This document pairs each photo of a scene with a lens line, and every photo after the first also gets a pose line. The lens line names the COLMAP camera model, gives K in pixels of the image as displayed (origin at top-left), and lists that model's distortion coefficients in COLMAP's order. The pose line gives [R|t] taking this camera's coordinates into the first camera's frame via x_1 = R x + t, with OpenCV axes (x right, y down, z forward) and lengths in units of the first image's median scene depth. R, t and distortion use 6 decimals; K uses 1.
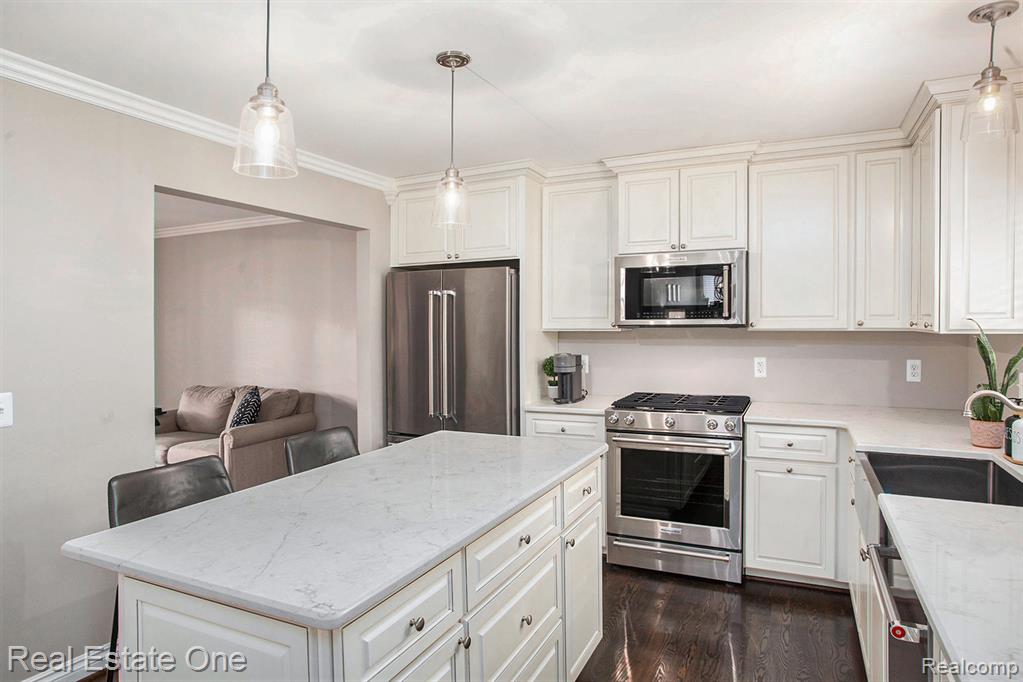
lens RADIAL K [[619.7, 0, 511.5], [0, 619.7, 341.1], [0, 0, 1]] dist [-0.038645, 0.000115]
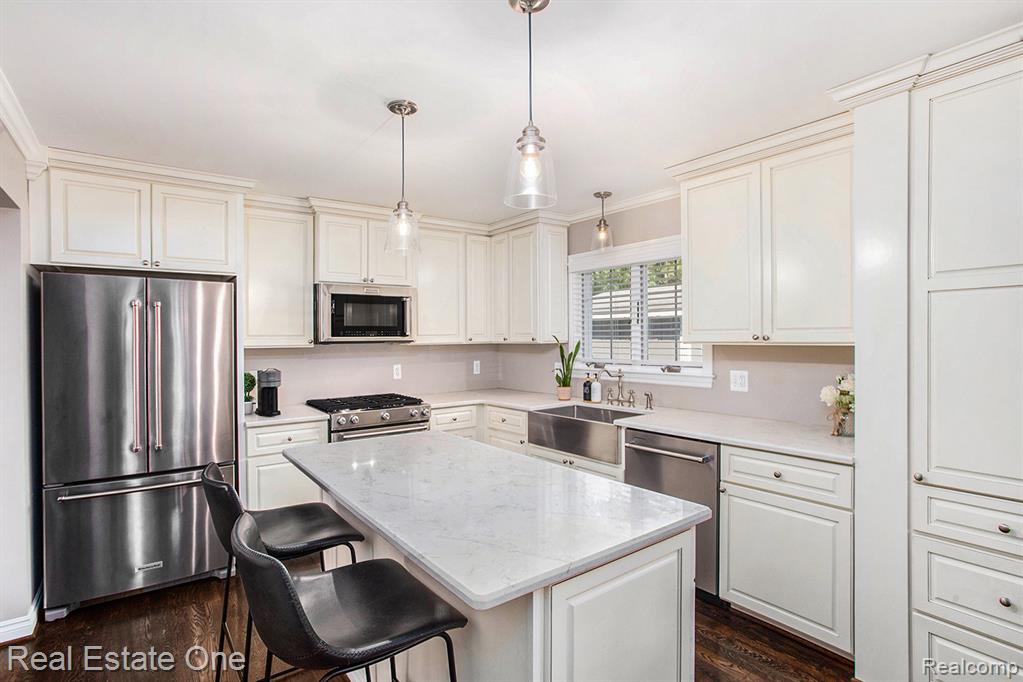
lens RADIAL K [[519.1, 0, 510.6], [0, 519.1, 338.4], [0, 0, 1]] dist [-0.046436, 0.001240]
pose [[0.448754, 0.000618, 0.893655, -0.551446], [0.033652, 0.999279, -0.017590, -0.003126], [-0.893021, 0.037967, 0.448410, 0.258032]]
